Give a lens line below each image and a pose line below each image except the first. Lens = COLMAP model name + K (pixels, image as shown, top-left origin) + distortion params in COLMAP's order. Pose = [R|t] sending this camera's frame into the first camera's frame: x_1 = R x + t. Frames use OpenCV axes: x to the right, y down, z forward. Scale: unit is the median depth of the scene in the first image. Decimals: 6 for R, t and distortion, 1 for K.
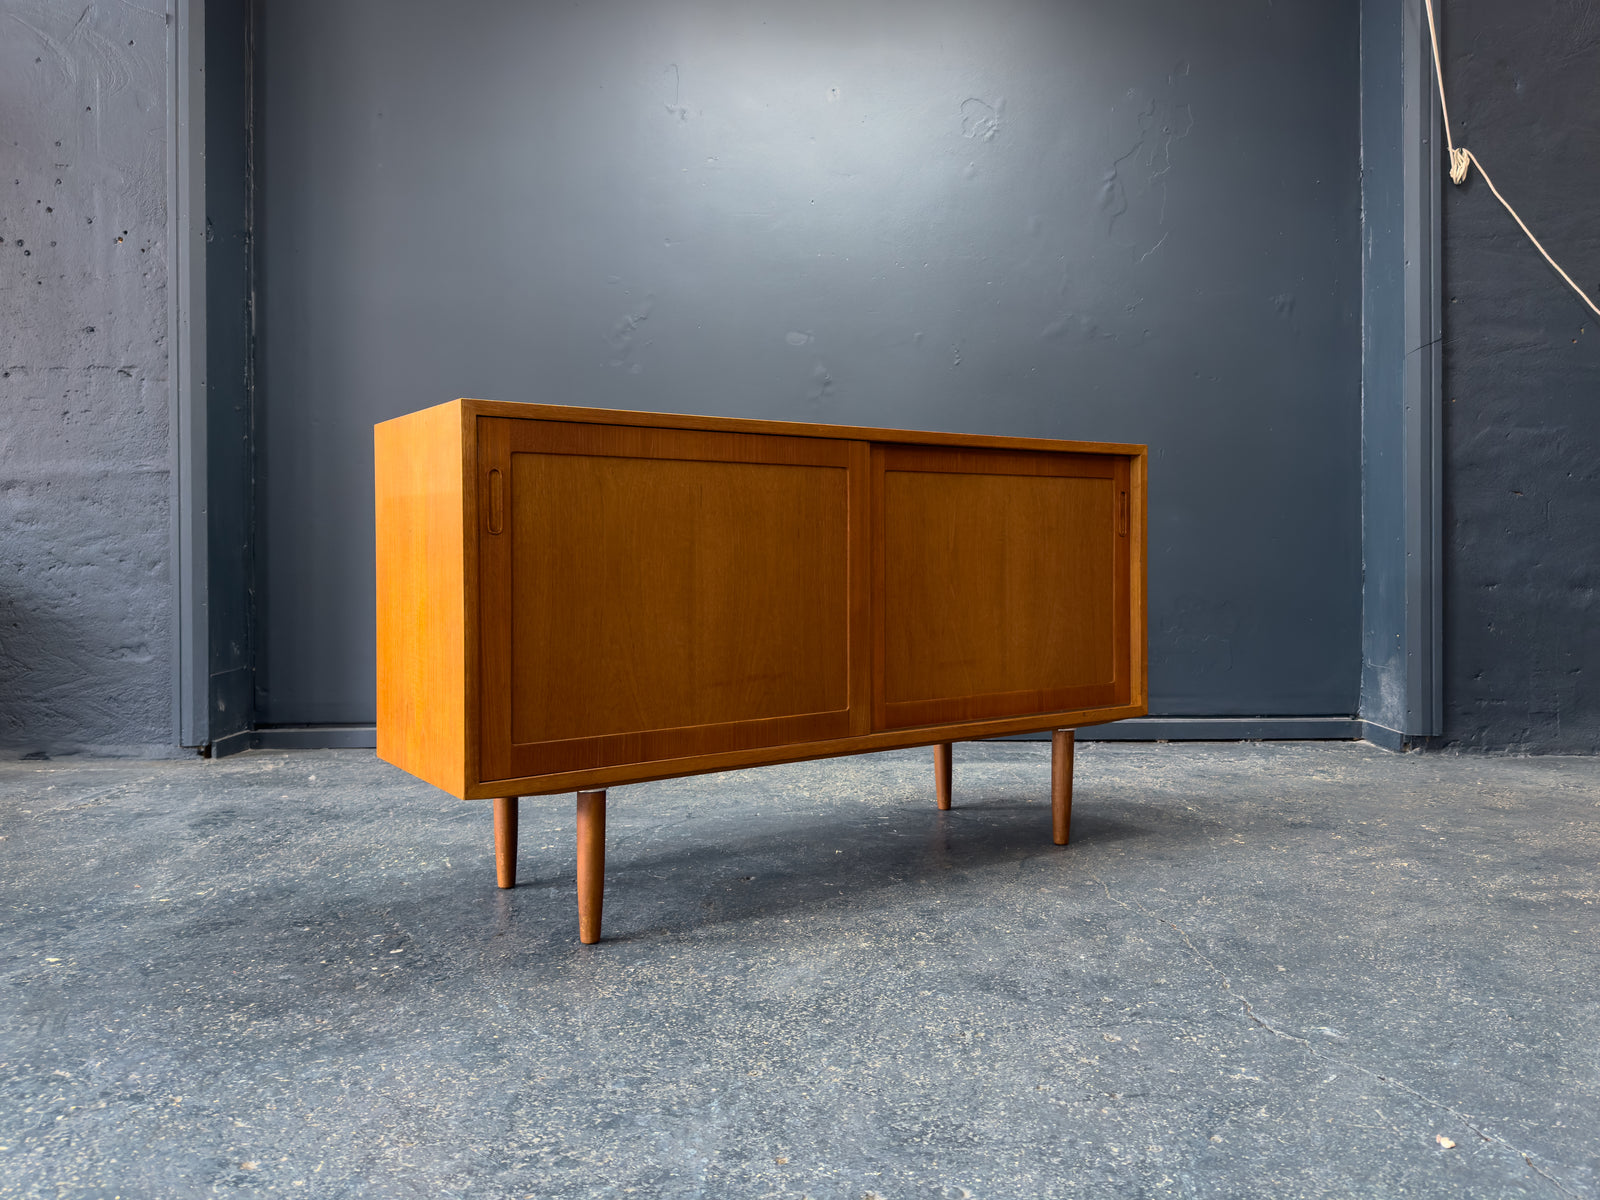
lens RADIAL K [[1133.1, 0, 827.7], [0, 1133.1, 551.1], [0, 0, 1]] dist [0.014190, -0.027981]
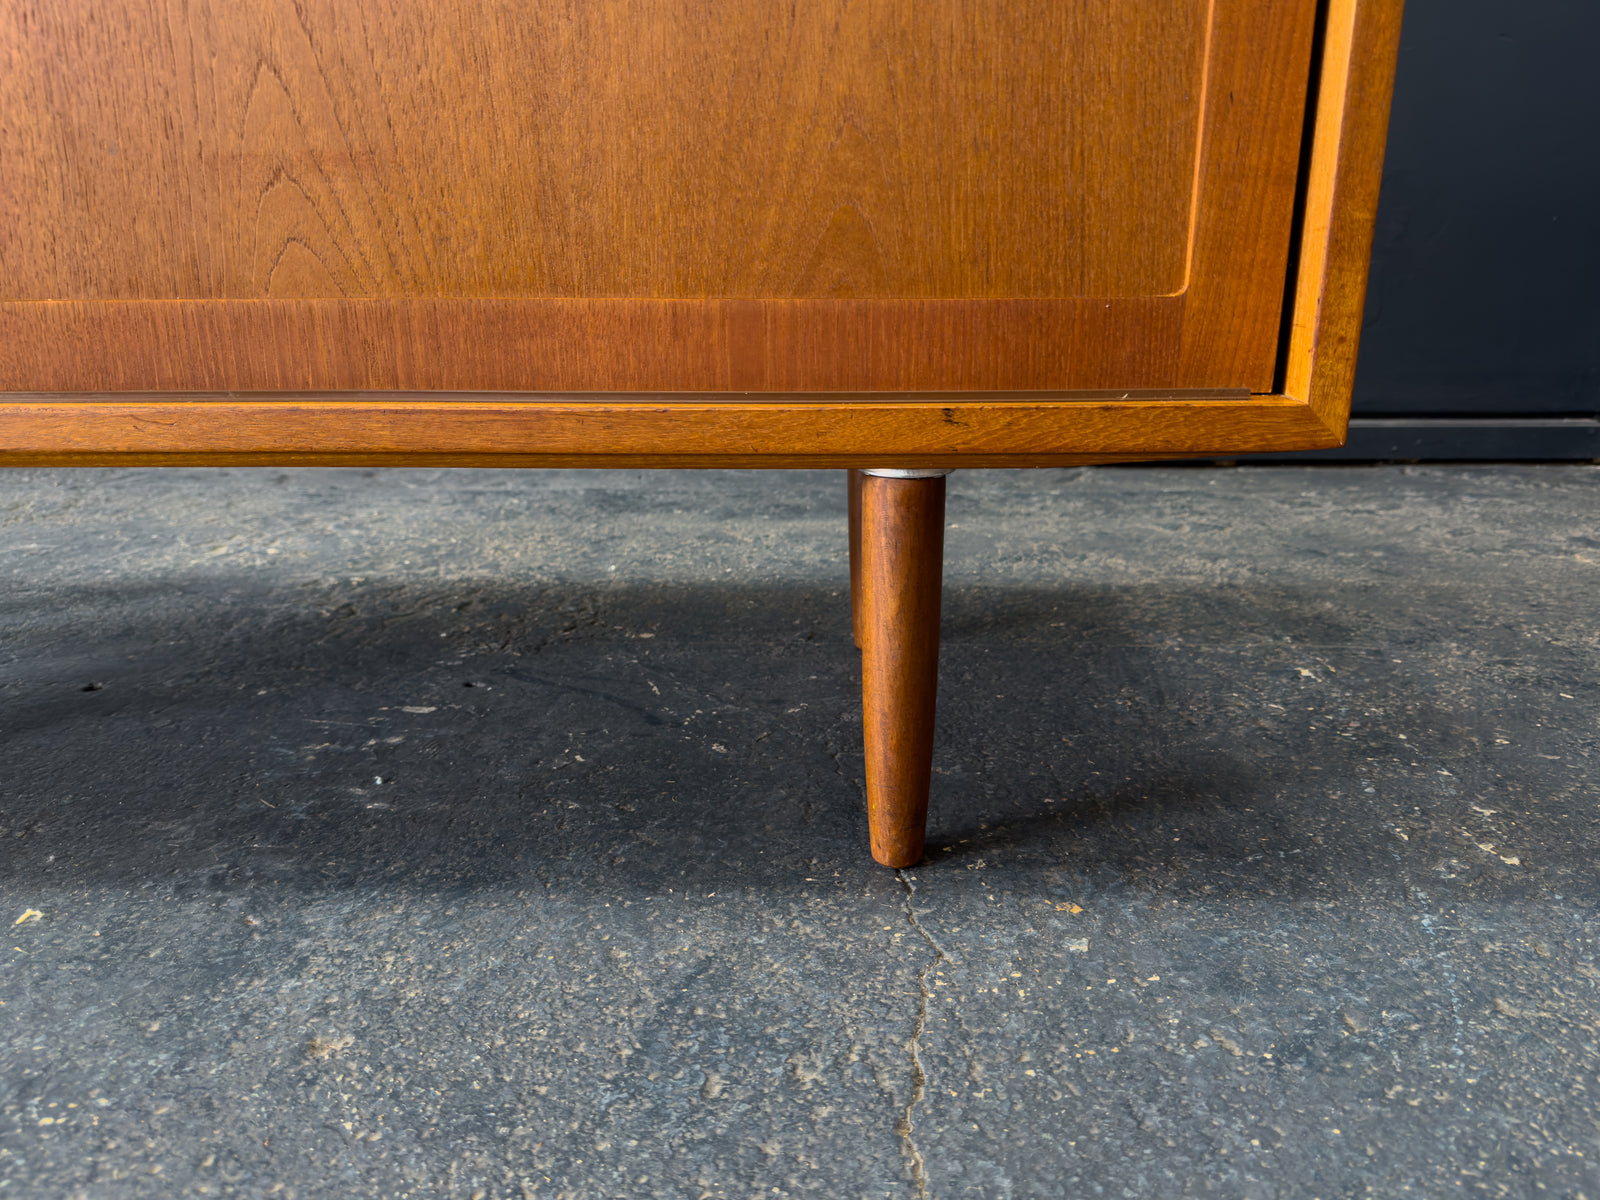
lens RADIAL K [[1135.3, 0, 823.8], [0, 1135.3, 588.7], [0, 0, 1]] dist [0.012365, -0.016035]
pose [[0.999313, 0.011683, -0.035169, 0.150678], [-0.000812, 0.955679, 0.294411, 0.079822], [0.037050, -0.294180, 0.955032, 0.553604]]
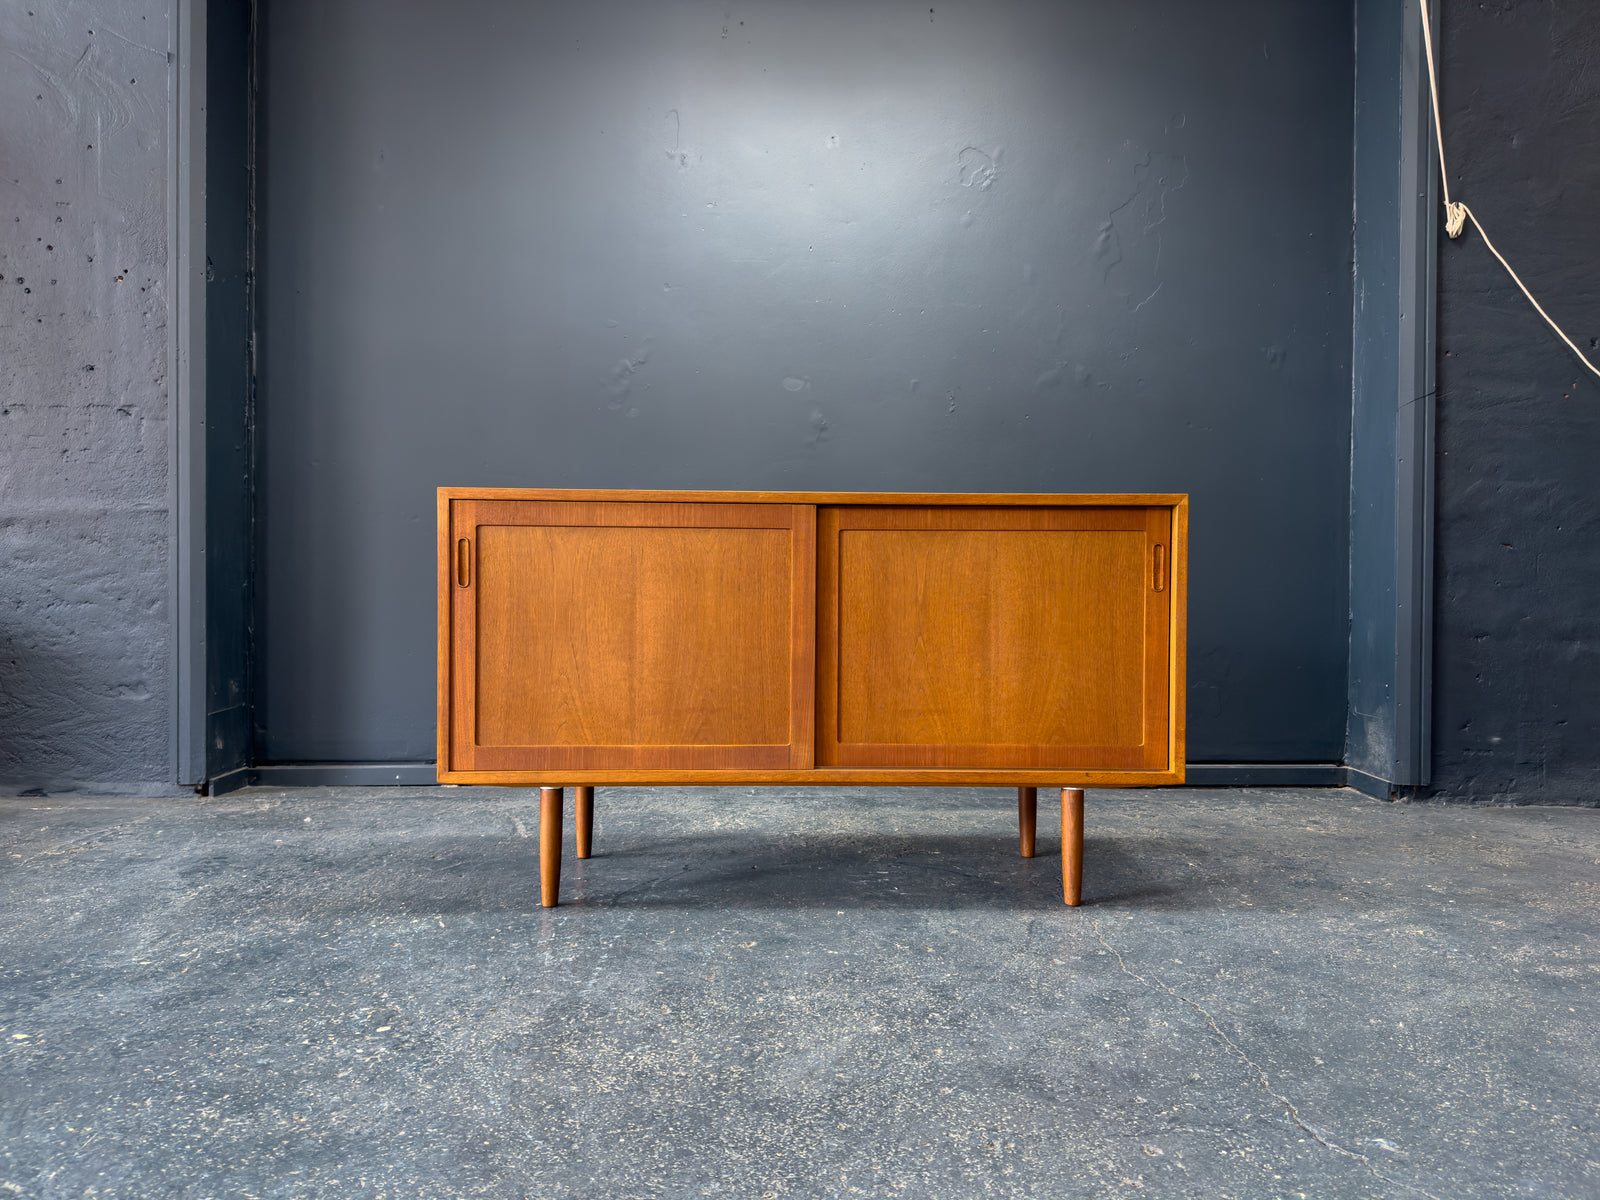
lens RADIAL K [[1066.8, 0, 809.7], [0, 1066.8, 589.6], [0, 0, 1]] dist [0.008604, -0.019138]
pose [[0.999944, 0.010322, 0.002380, -0.015561], [-0.010339, 0.999920, 0.007341, -0.013879], [-0.002304, -0.007366, 0.999970, 0.057973]]
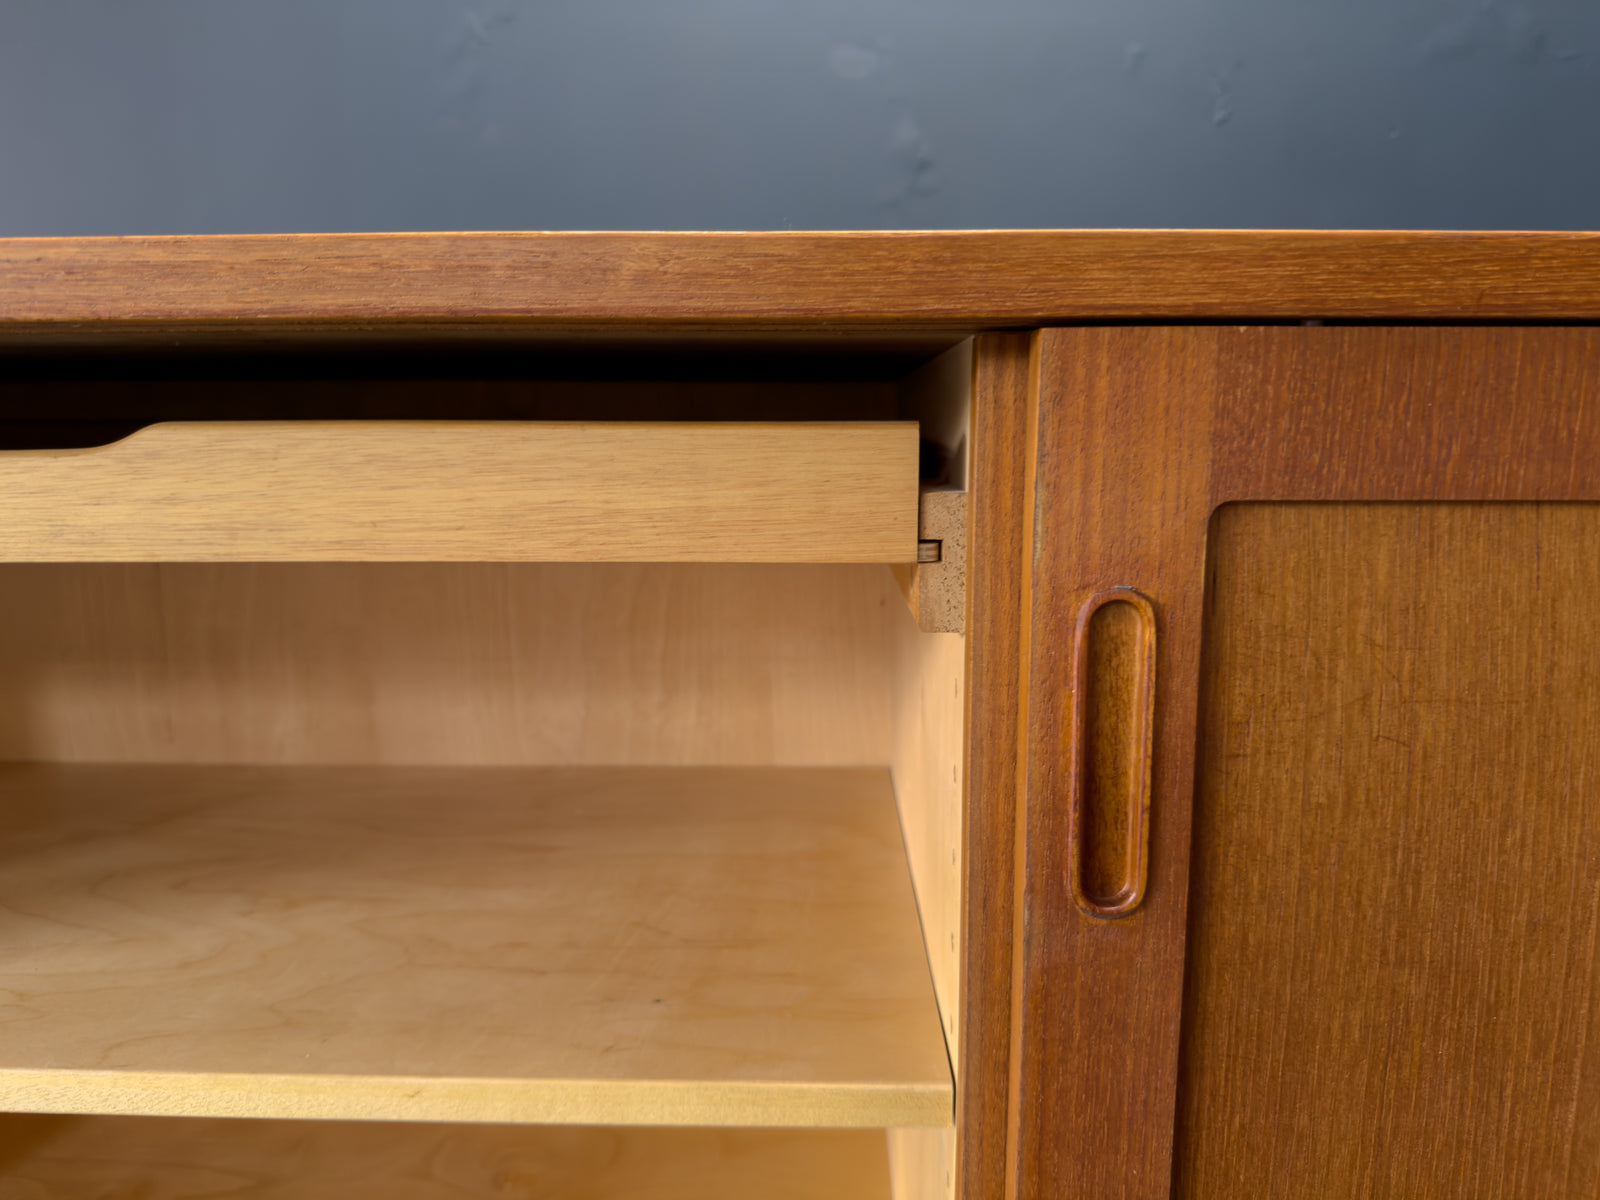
lens RADIAL K [[1005.2, 0, 796.4], [0, 1005.2, 602.2], [0, 0, 1]] dist [-0.064506, -0.003739]
pose [[0.987983, 0.008775, -0.154310, -0.242968], [0.010719, 0.992093, 0.125048, -0.049530], [0.154187, -0.125199, 0.980077, 0.625250]]
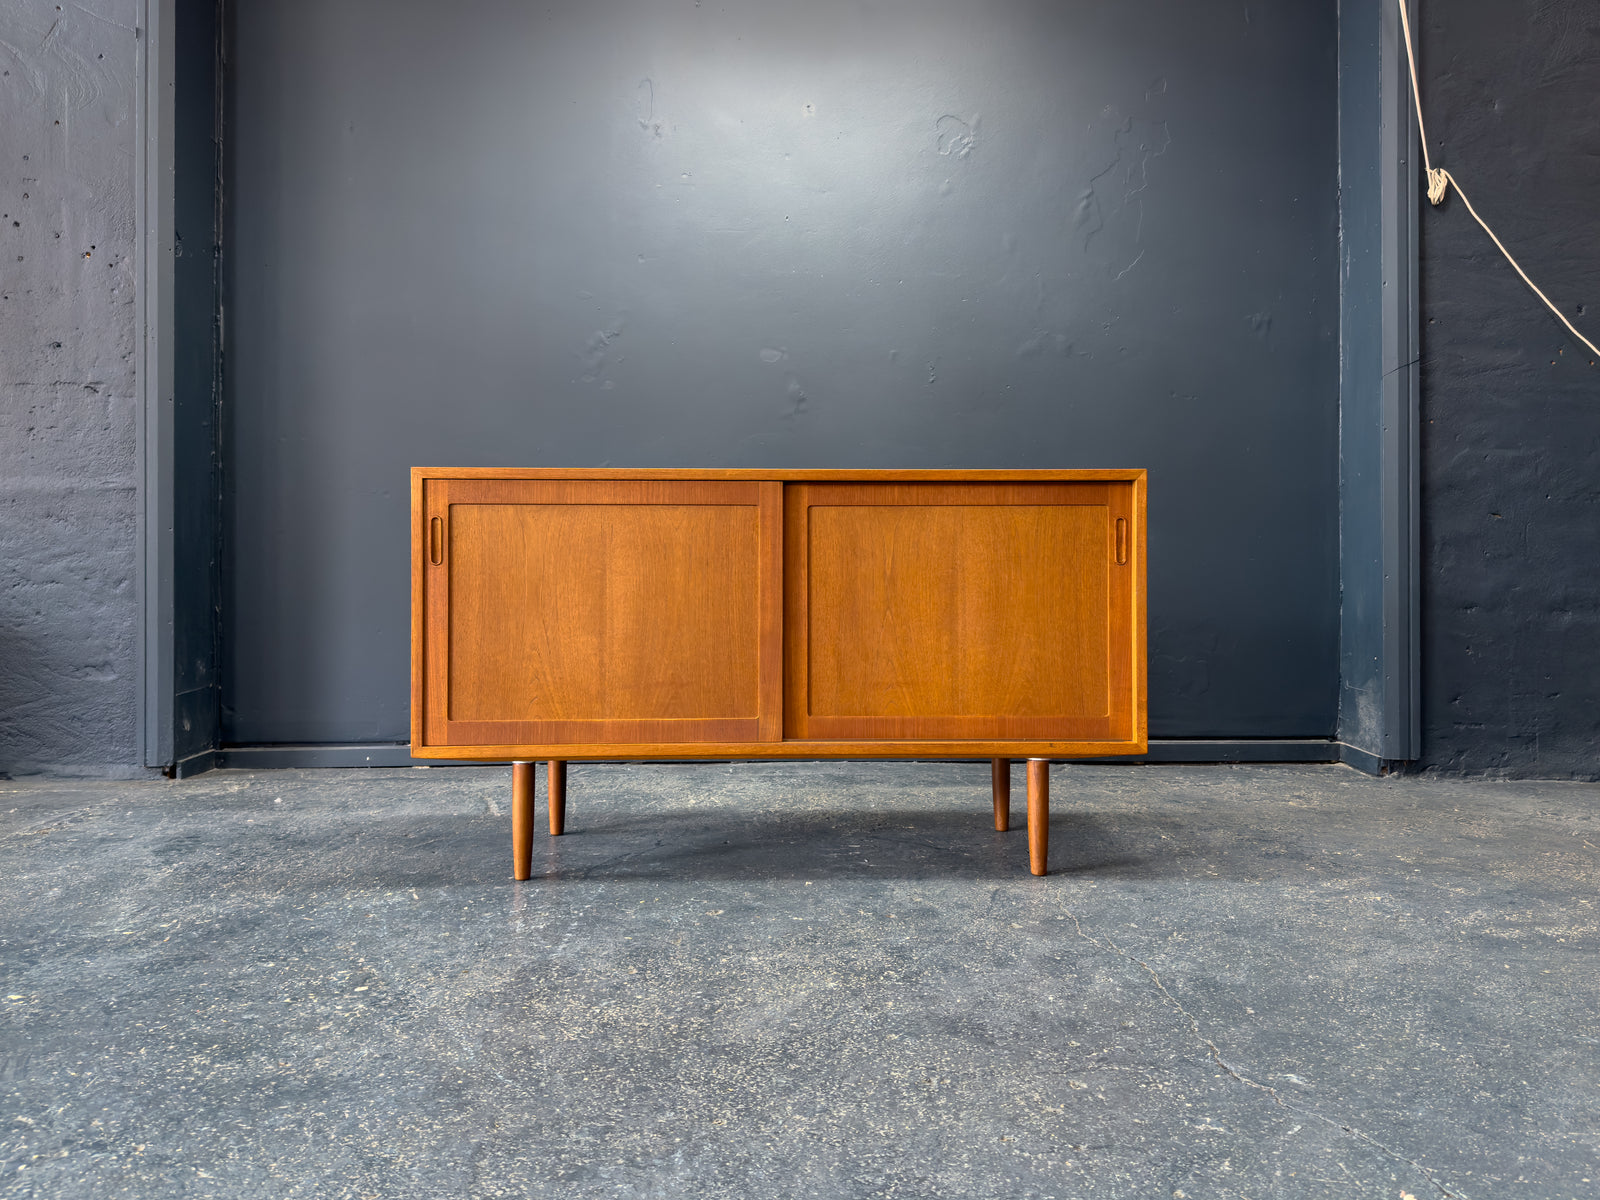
lens RADIAL K [[1151.1, 0, 807.3], [0, 1151.1, 545.2], [0, 0, 1]] dist [0.013873, -0.026863]
pose [[0.999989, 0.003889, 0.002521, 0.003474], [-0.003869, 0.999960, -0.008007, -0.015858], [-0.002552, 0.007997, 0.999965, -0.007201]]
